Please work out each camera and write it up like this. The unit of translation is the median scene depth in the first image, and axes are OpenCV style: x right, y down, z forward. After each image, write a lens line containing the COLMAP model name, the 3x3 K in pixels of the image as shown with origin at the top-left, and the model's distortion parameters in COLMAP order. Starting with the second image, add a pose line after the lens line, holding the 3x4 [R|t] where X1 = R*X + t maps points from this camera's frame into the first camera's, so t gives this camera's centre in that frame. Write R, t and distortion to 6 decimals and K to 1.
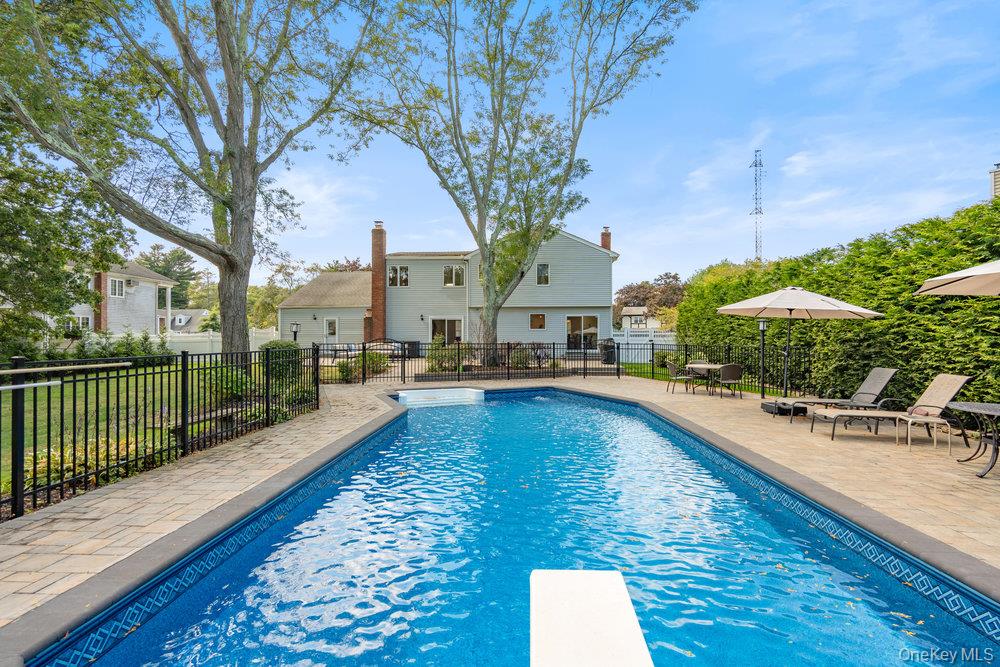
lens RADIAL K [[459.5, 0, 497.4], [0, 459.5, 336.9], [0, 0, 1]] dist [0.000009, 0.000187]
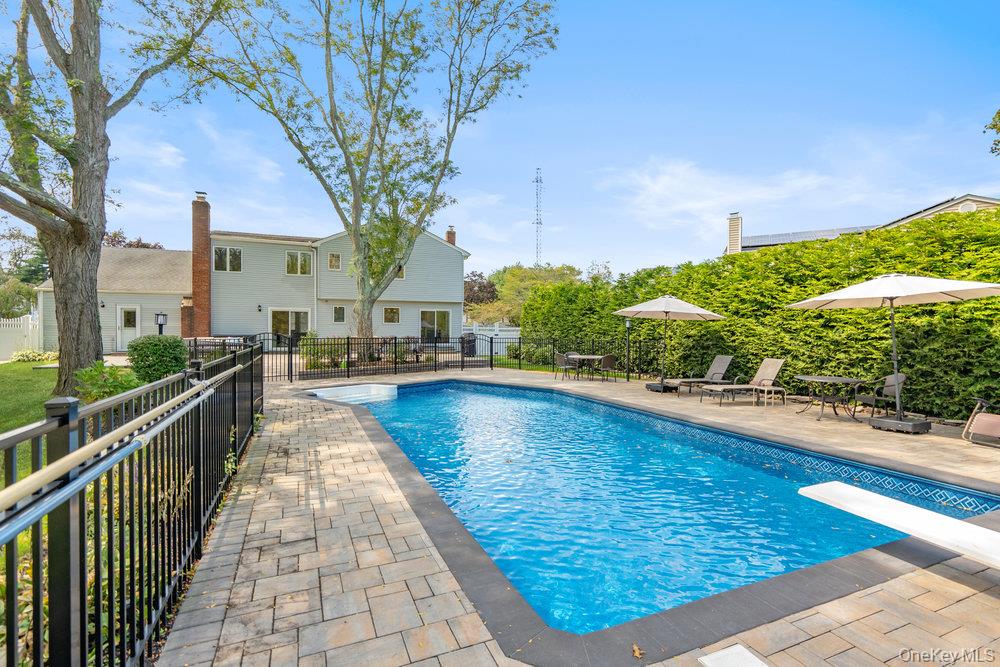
lens RADIAL K [[459.5, 0, 504.4], [0, 459.5, 336.0], [0, 0, 1]] dist [0.000009, 0.000187]
pose [[0.899313, -0.000464, 0.437304, -0.173452], [-0.005121, 0.999920, 0.011592, -0.002329], [-0.437275, -0.012665, 0.899239, 0.005627]]
